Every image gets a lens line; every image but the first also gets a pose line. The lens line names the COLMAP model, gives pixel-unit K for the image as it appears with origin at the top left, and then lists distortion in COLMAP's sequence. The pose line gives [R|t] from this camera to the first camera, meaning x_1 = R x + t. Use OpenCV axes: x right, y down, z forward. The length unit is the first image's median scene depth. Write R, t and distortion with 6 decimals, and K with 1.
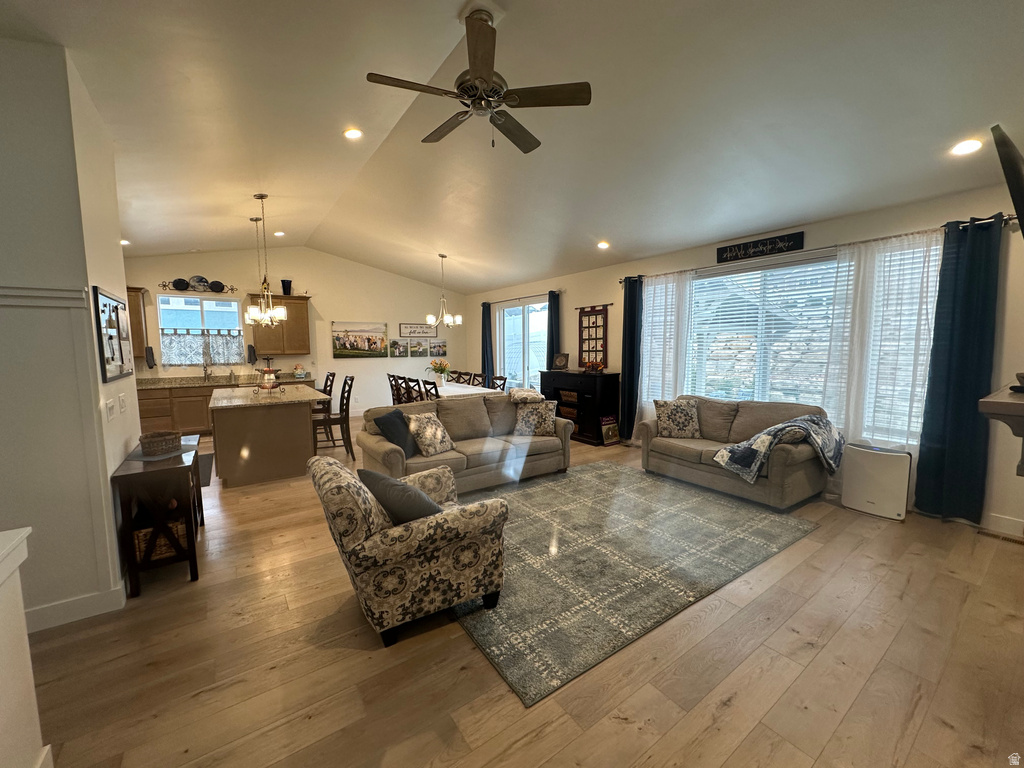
lens RADIAL K [[406.2, 0, 511.2], [0, 406.2, 383.4], [0, 0, 1]] dist [-0.003150, 0.000406]
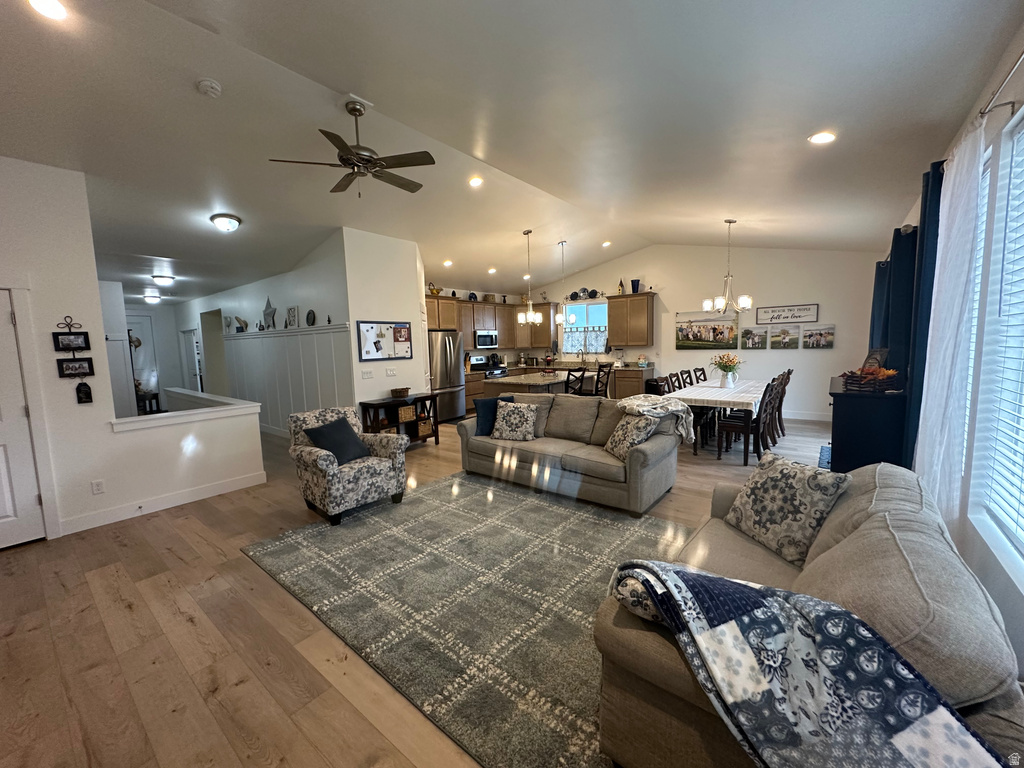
lens RADIAL K [[406.2, 0, 511.2], [0, 406.2, 383.4], [0, 0, 1]] dist [-0.003150, 0.000406]
pose [[0.279349, 0.095121, -0.955467, 0.523458], [-0.063157, 0.994746, 0.080566, -0.042727], [0.958110, 0.037838, 0.283889, 0.412813]]
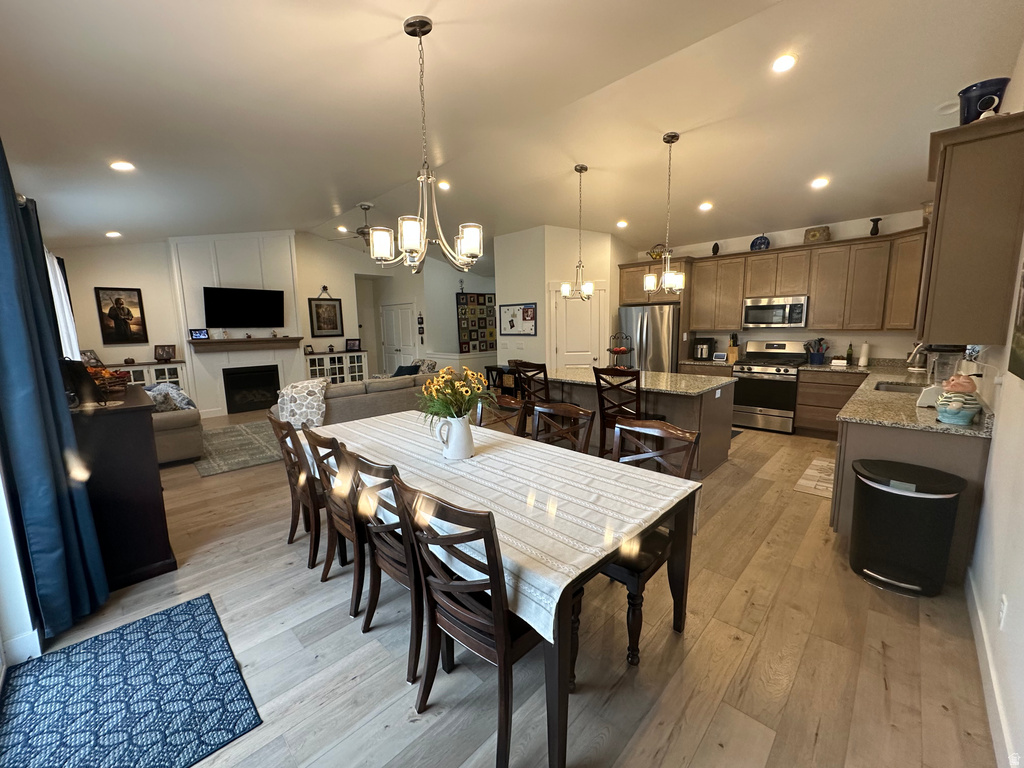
lens RADIAL K [[406.2, 0, 511.2], [0, 406.2, 383.4], [0, 0, 1]] dist [-0.003150, 0.000406]
pose [[-0.983913, 0.050275, -0.171426, -0.183848], [0.008580, 0.971775, 0.235754, -0.135640], [0.178440, 0.230490, -0.956574, 1.456072]]
